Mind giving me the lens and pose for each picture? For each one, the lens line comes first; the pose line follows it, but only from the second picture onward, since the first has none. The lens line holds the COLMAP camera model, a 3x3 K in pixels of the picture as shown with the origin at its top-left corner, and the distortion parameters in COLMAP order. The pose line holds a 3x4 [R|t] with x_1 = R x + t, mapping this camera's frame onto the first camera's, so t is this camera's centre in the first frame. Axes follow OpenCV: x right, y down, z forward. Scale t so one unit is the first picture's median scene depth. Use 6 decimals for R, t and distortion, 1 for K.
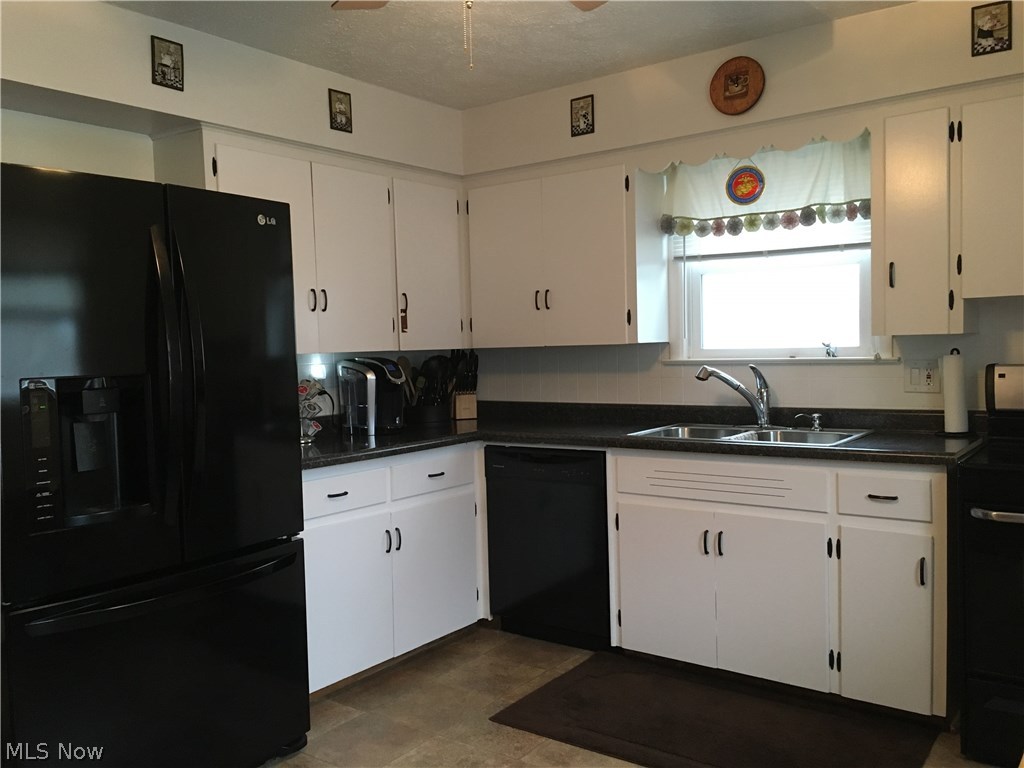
lens RADIAL K [[879.6, 0, 511.4], [0, 879.6, 386.9], [0, 0, 1]] dist [0.071459, -0.051262]
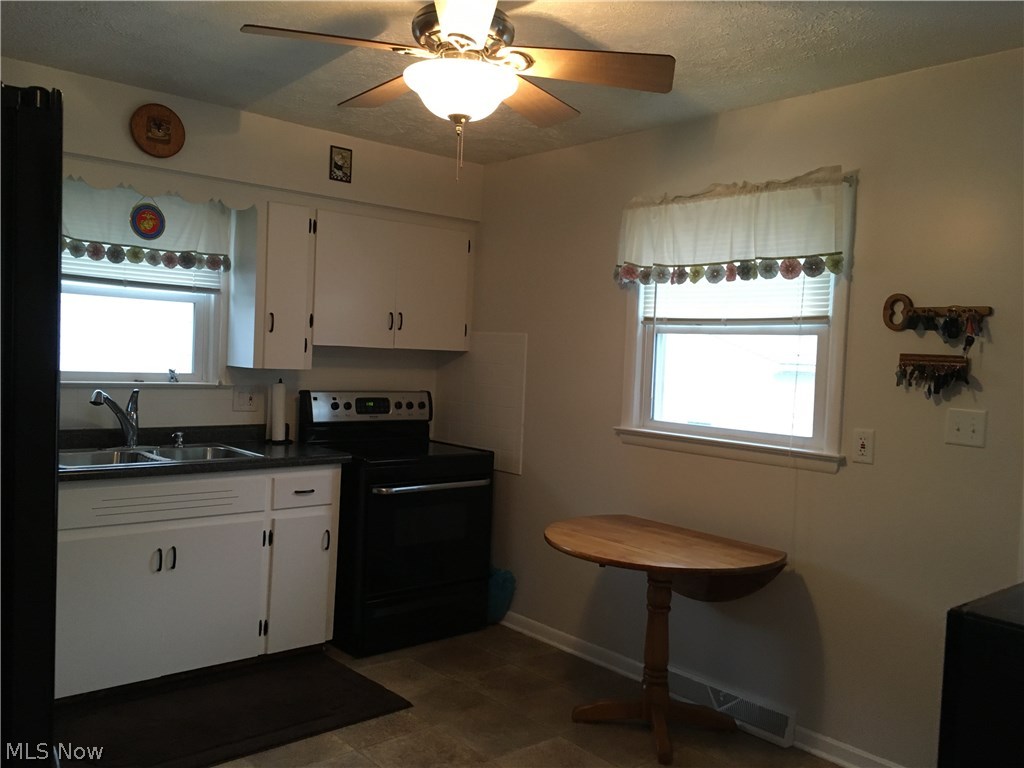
lens RADIAL K [[879.6, 0, 512.8], [0, 879.6, 386.1], [0, 0, 1]] dist [0.071459, -0.051262]
pose [[0.214013, -0.002700, 0.976827, -0.709904], [0.000840, 0.999996, 0.002580, -0.033061], [-0.976830, 0.000268, 0.214014, 0.353815]]
